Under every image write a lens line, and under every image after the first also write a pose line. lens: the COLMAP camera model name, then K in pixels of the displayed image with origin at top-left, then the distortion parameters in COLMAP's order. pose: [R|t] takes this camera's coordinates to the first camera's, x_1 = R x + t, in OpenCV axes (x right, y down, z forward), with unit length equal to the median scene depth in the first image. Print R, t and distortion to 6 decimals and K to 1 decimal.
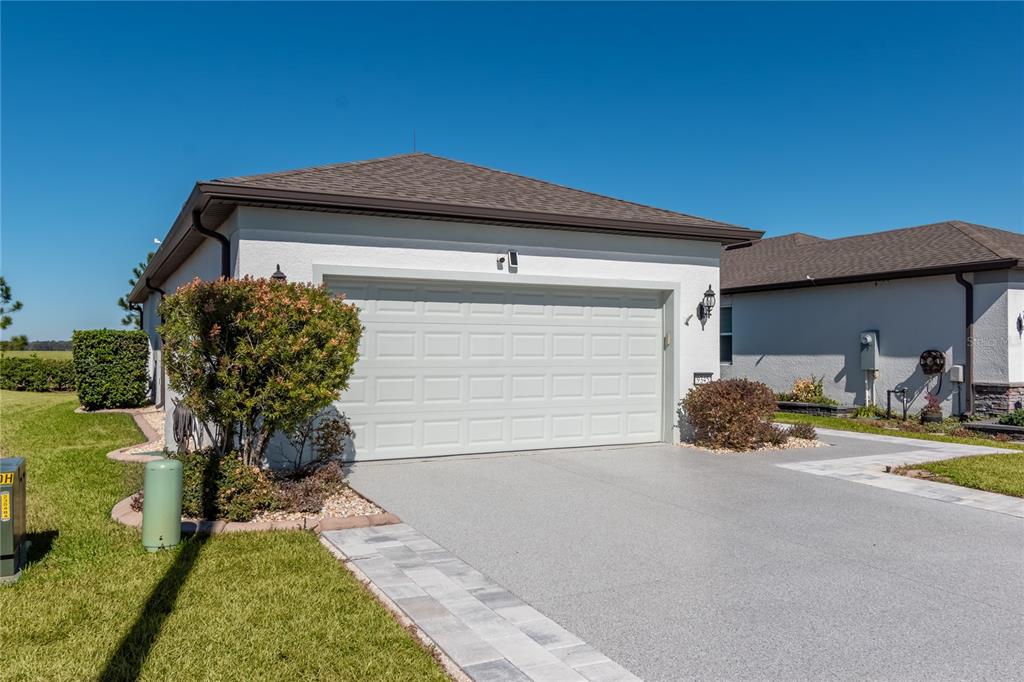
lens RADIAL K [[732.5, 0, 512.0], [0, 732.5, 341.0], [0, 0, 1]] dist [0.004178, 0.001256]
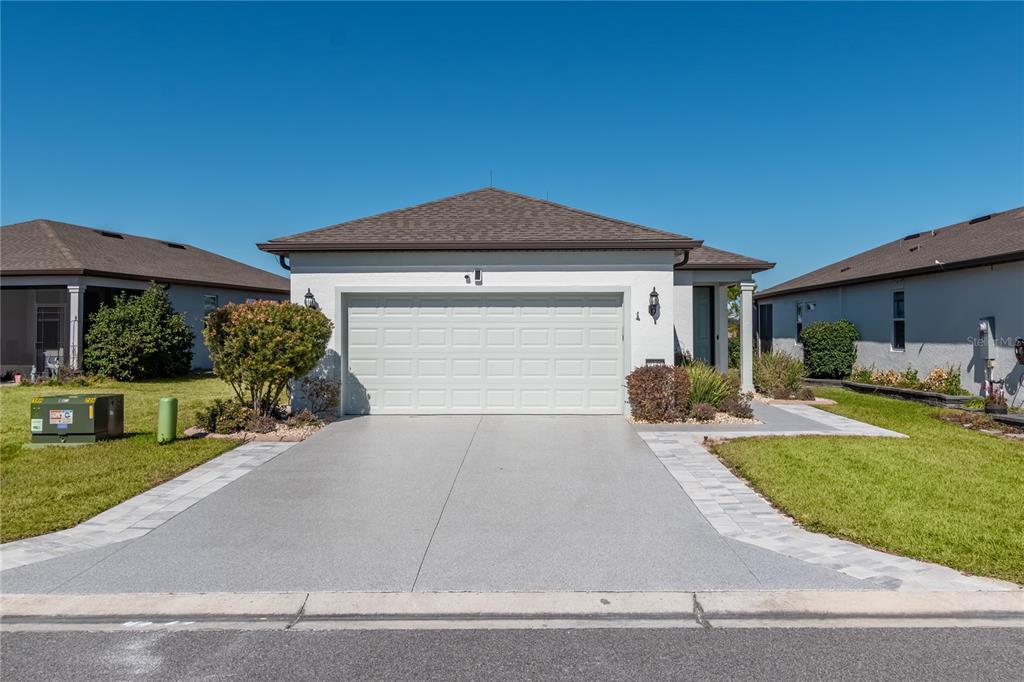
lens RADIAL K [[732.5, 0, 512.0], [0, 732.5, 341.0], [0, 0, 1]] dist [0.004178, 0.001256]
pose [[0.907286, 0.002844, -0.420504, 0.567277], [0.006815, 0.999746, 0.021465, -0.014892], [0.420458, -0.022340, 0.907037, -0.204888]]
